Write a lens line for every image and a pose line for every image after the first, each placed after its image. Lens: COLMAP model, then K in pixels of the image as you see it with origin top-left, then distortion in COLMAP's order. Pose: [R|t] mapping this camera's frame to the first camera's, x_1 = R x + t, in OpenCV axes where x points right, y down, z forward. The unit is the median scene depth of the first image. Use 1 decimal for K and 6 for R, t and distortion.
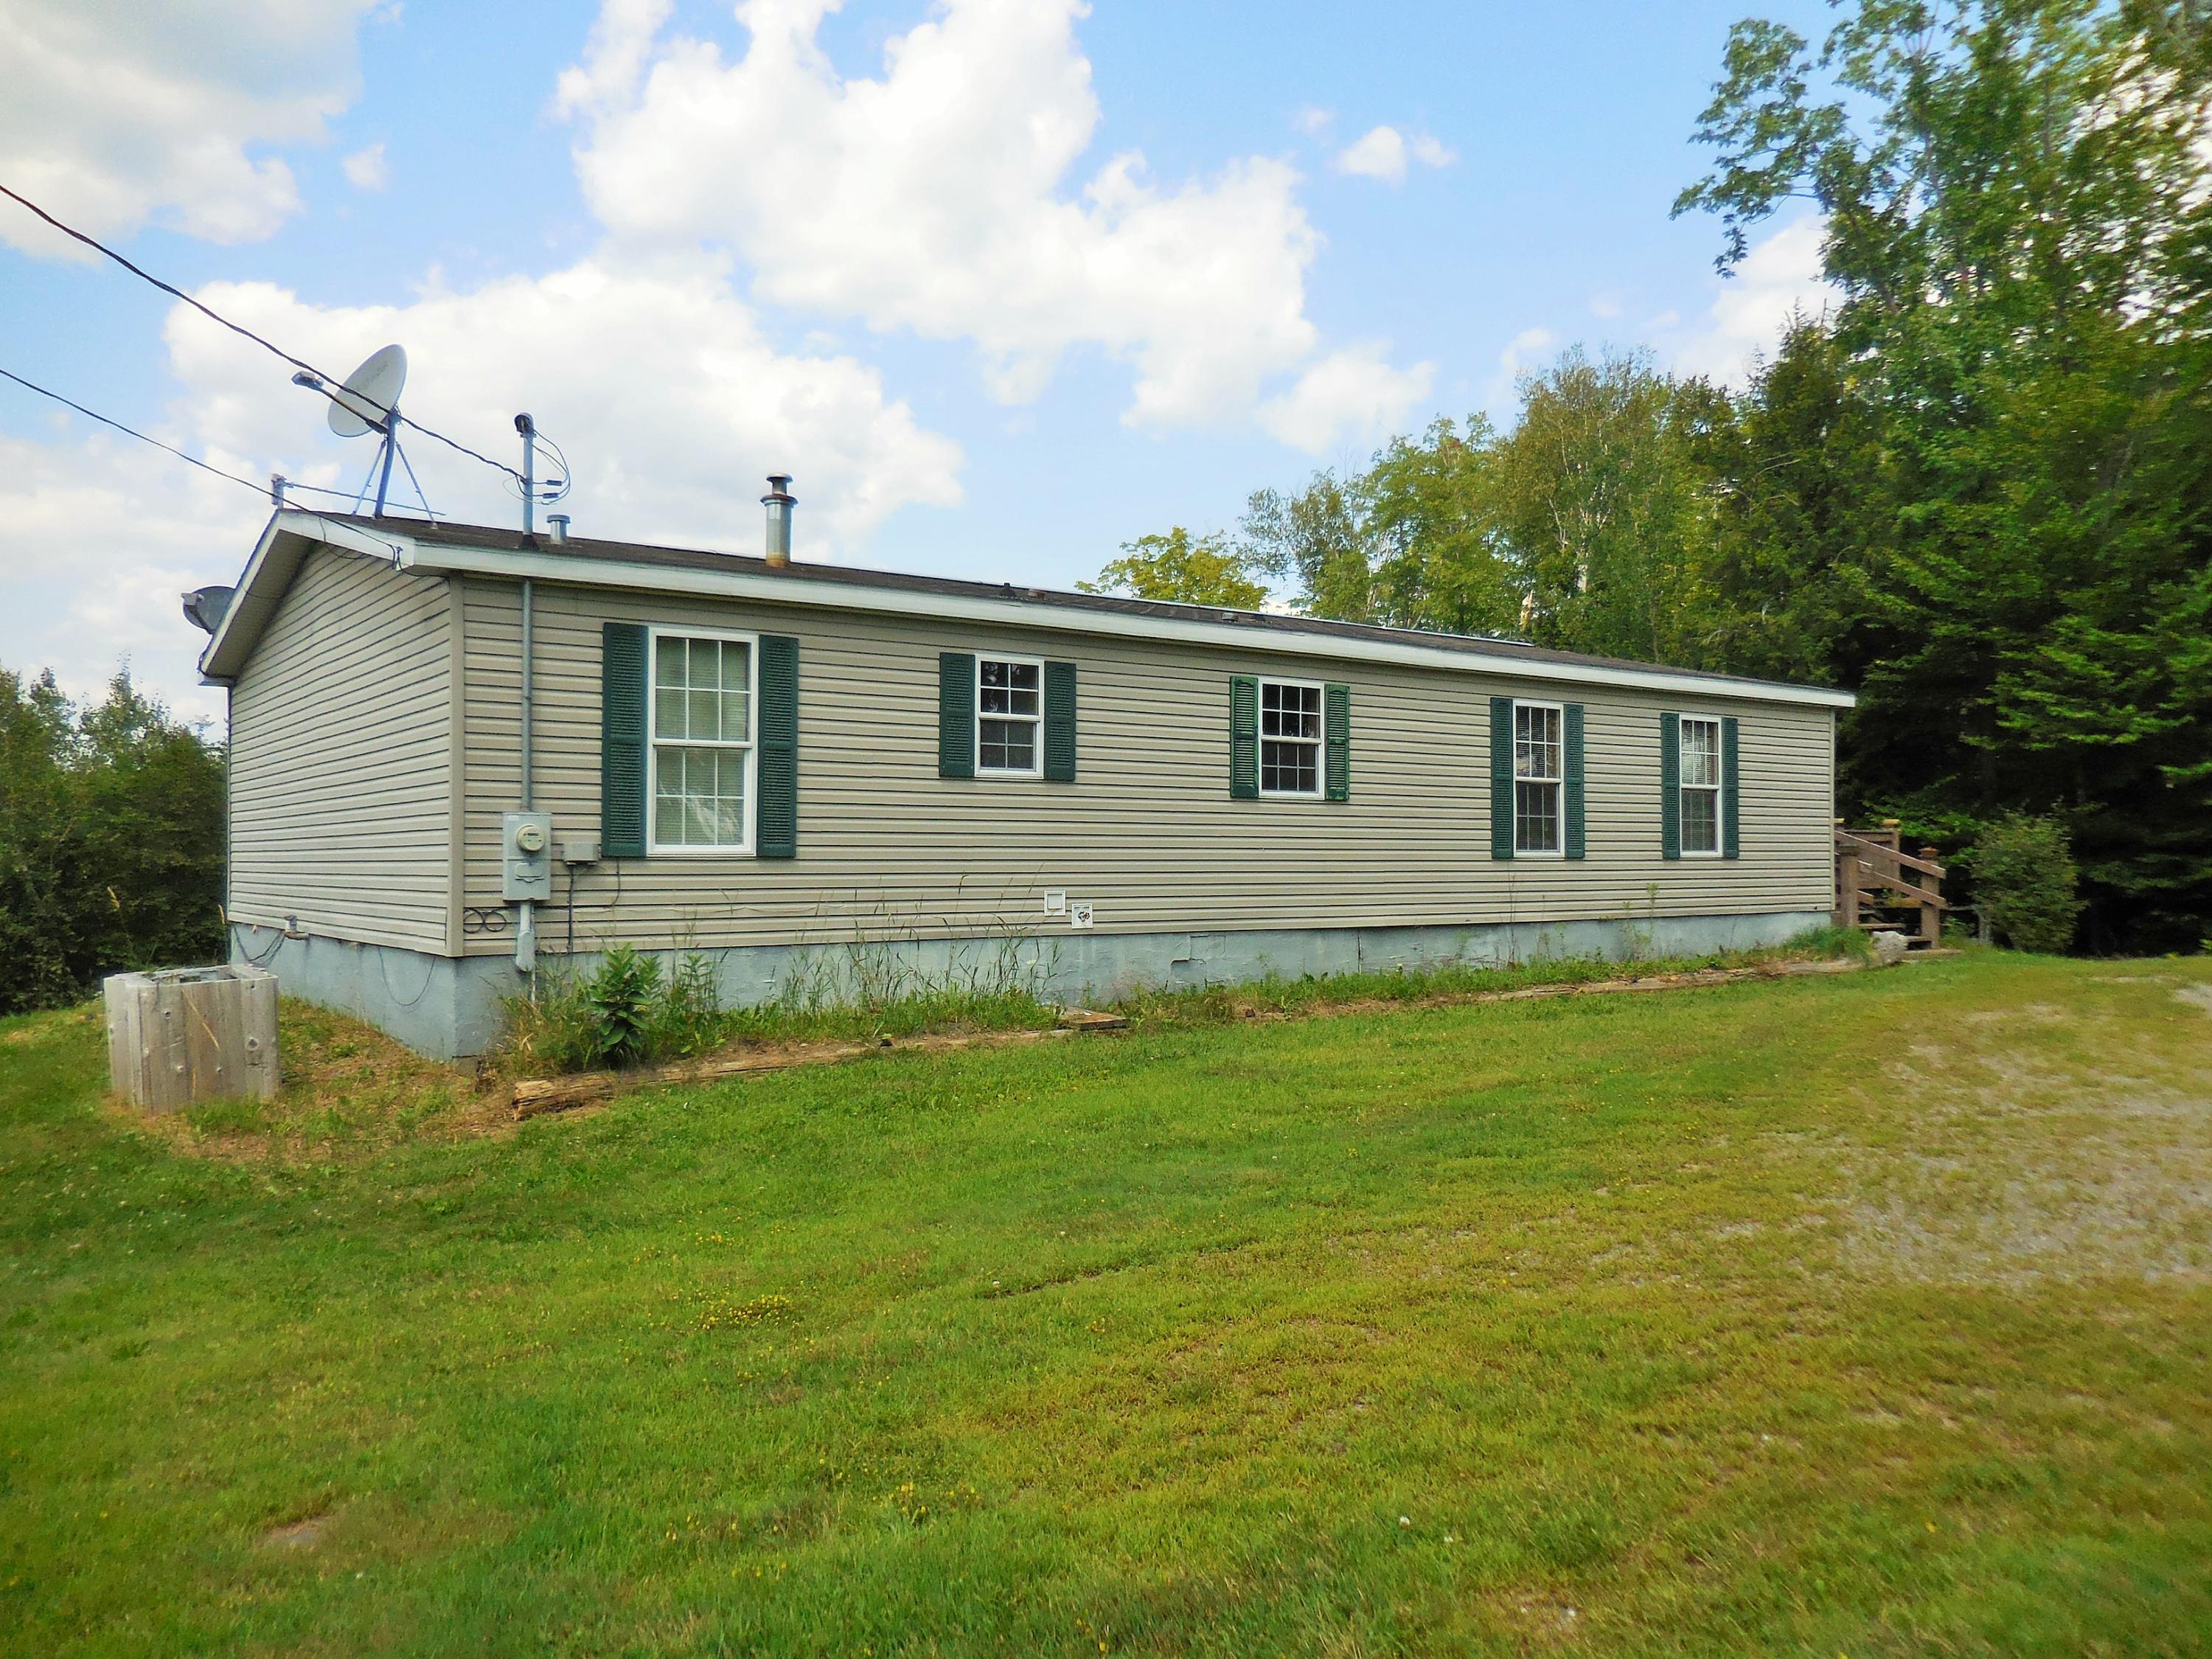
lens RADIAL K [[1656.5, 0, 1108.0], [0, 1656.5, 841.8], [0, 0, 1]] dist [-0.011020, 0.005510]
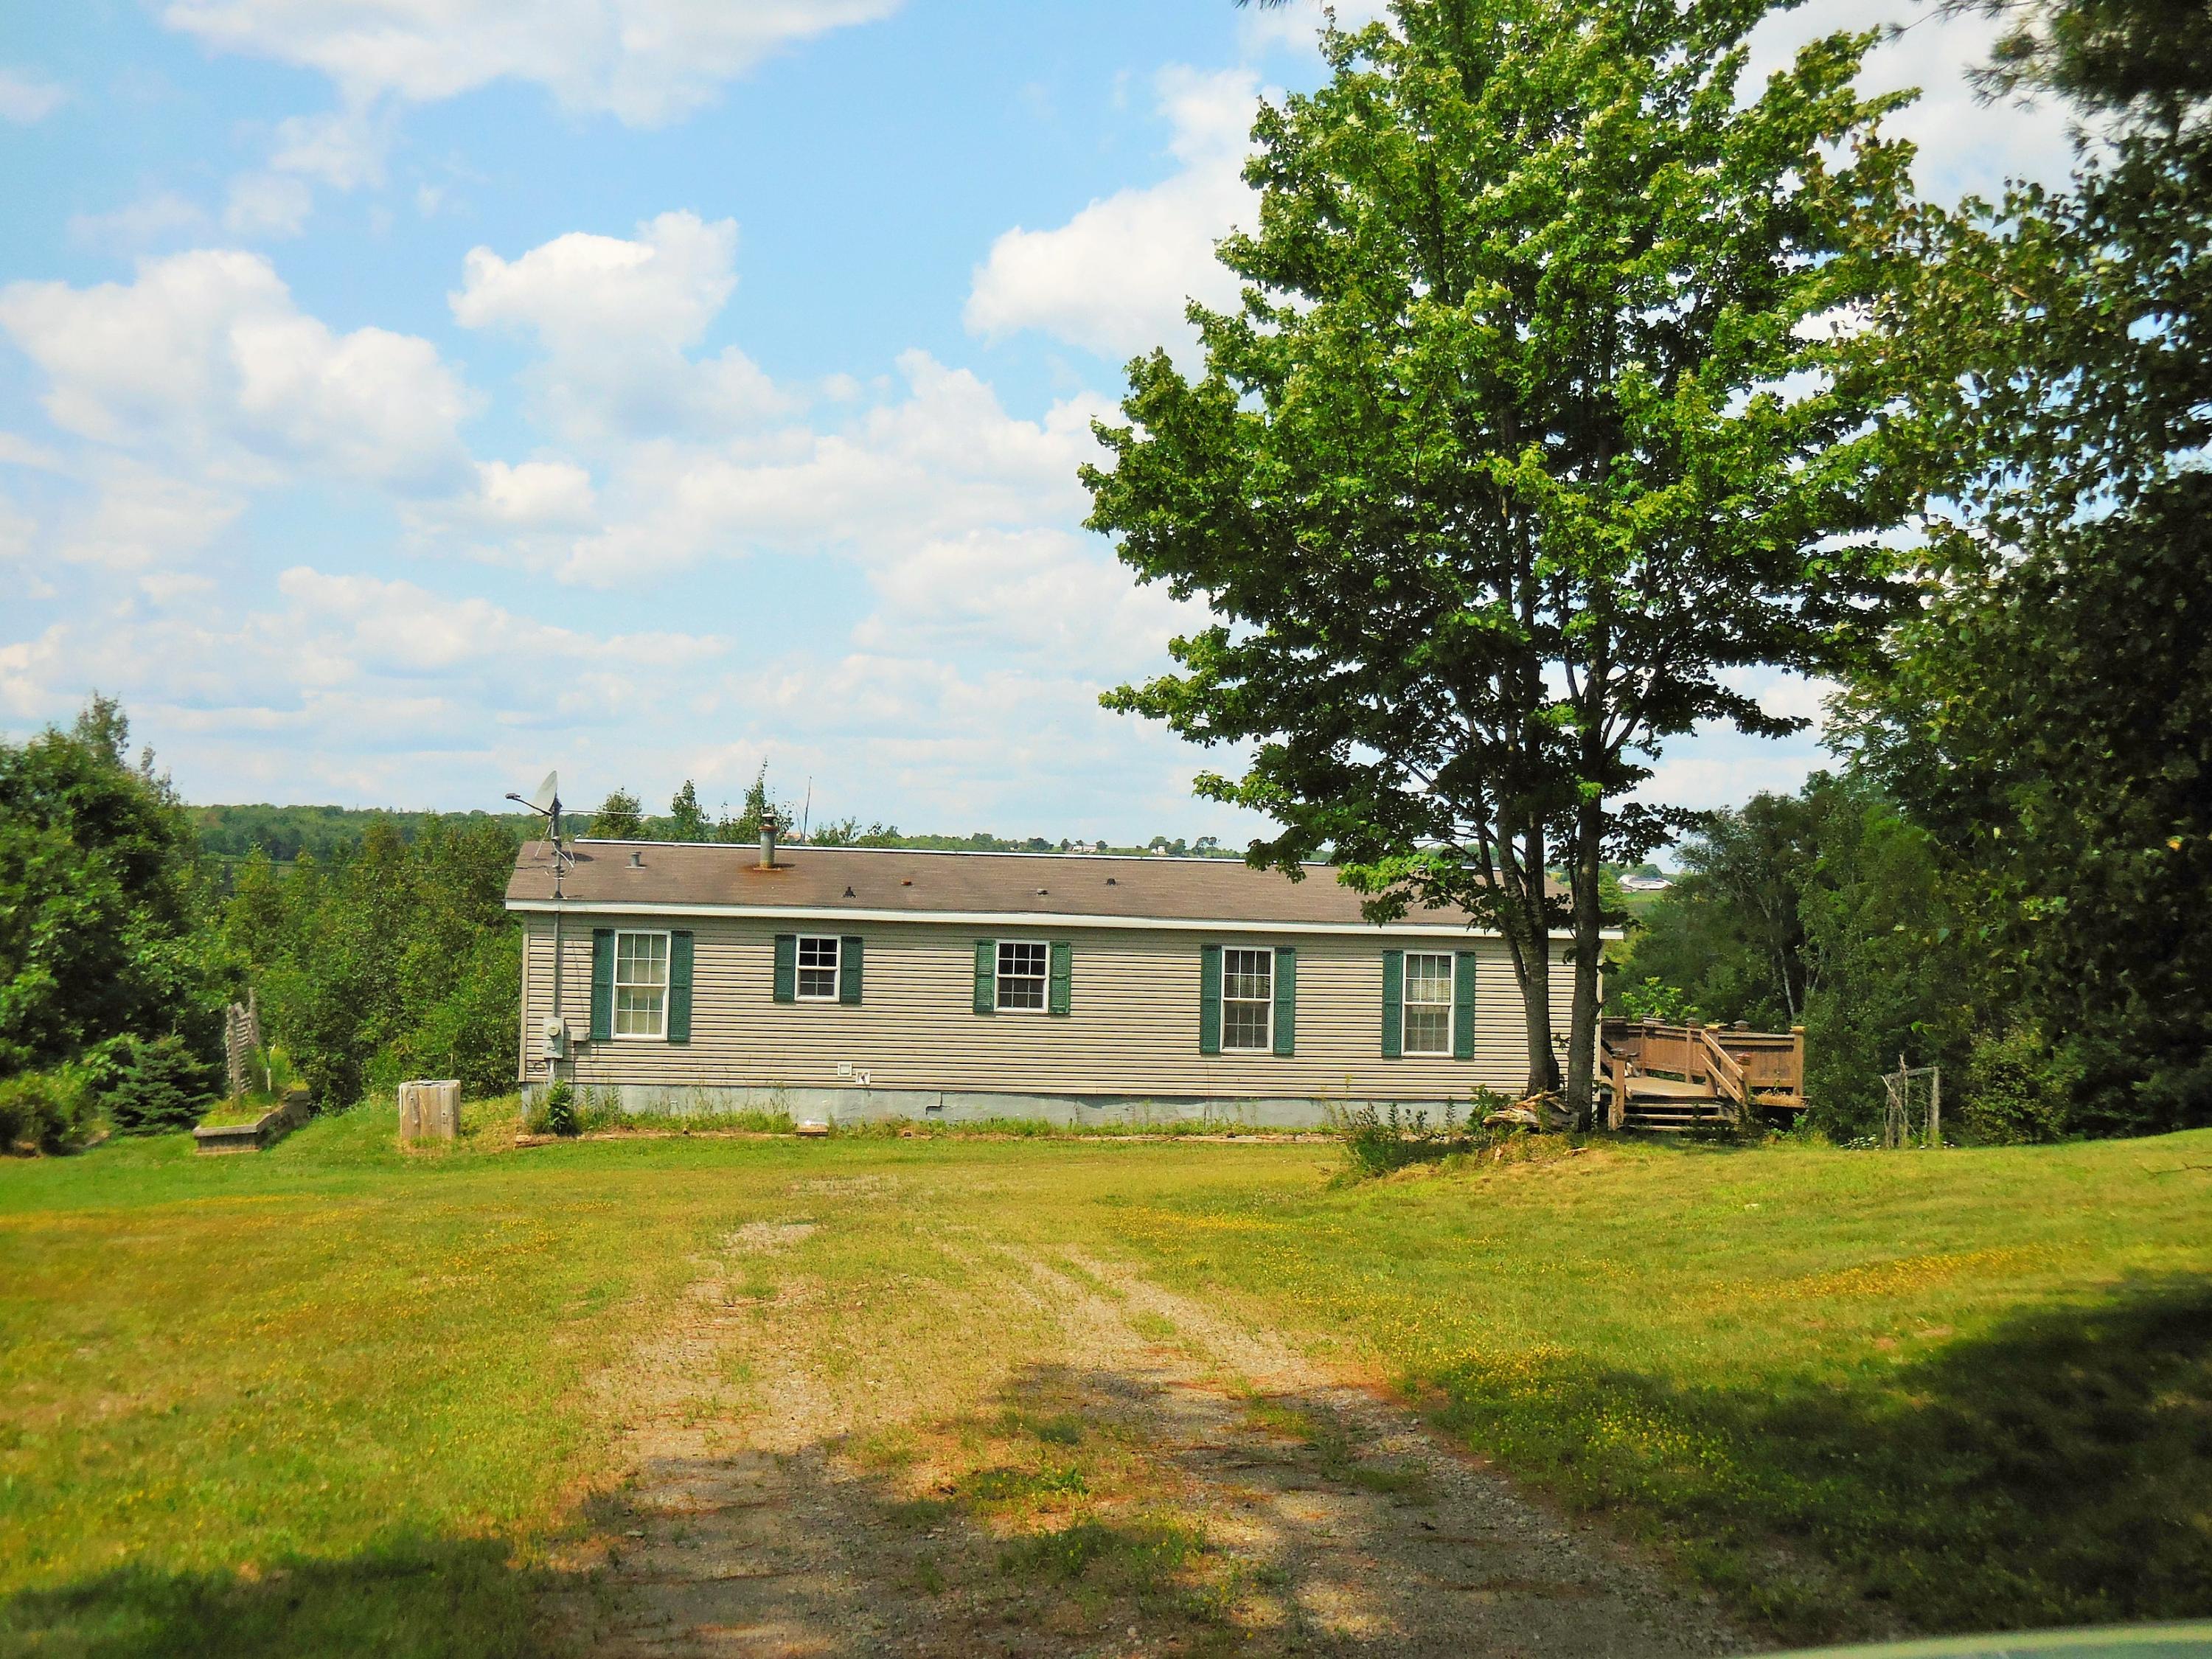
lens RADIAL K [[2739.3, 0, 1130.7], [0, 2739.3, 882.4], [0, 0, 1]] dist [-0.083253, 0.000000]
pose [[0.893580, 0.013784, -0.448692, 1.439581], [-0.022534, 0.999646, -0.014167, -0.120534], [0.448338, 0.022770, 0.893574, -1.396309]]
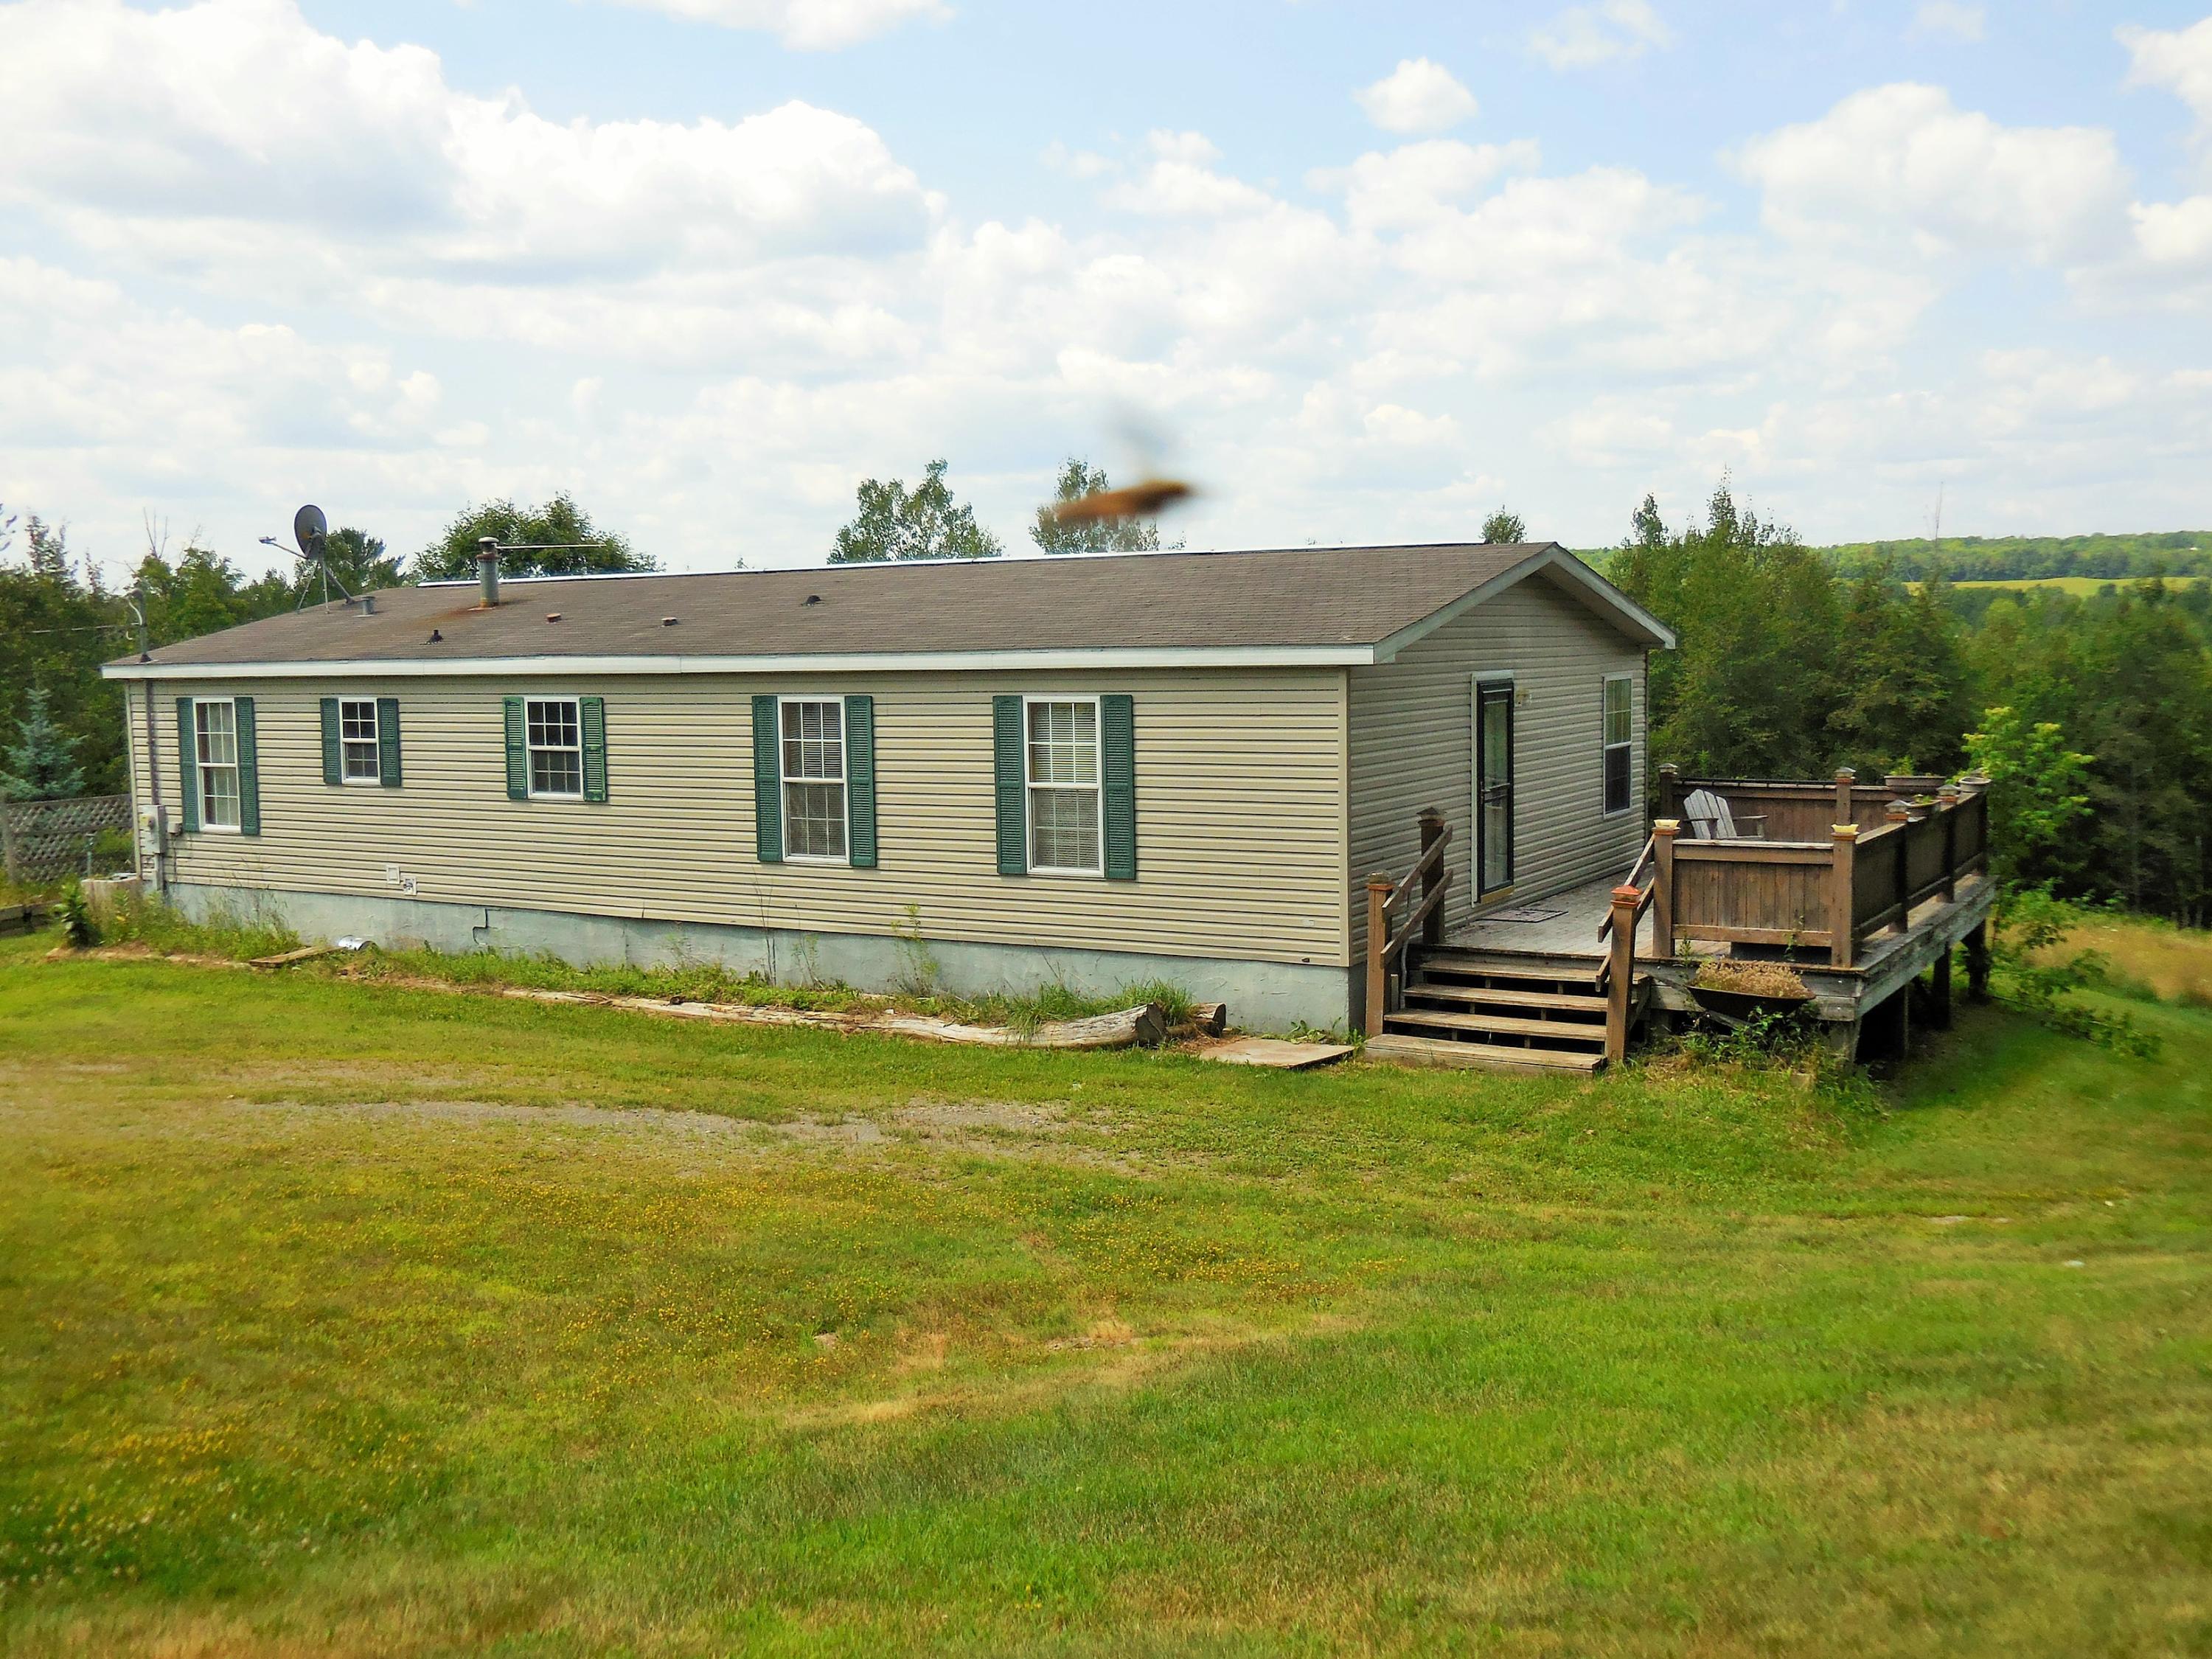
lens RADIAL K [[2137.5, 0, 1123.2], [0, 2137.5, 882.2], [0, 0, 1]] dist [-0.060553, 0.000000]
pose [[0.390639, 0.097852, -0.915328, 1.643644], [0.024186, 0.992900, 0.116467, -0.133253], [0.920226, -0.067635, 0.385499, 0.795572]]
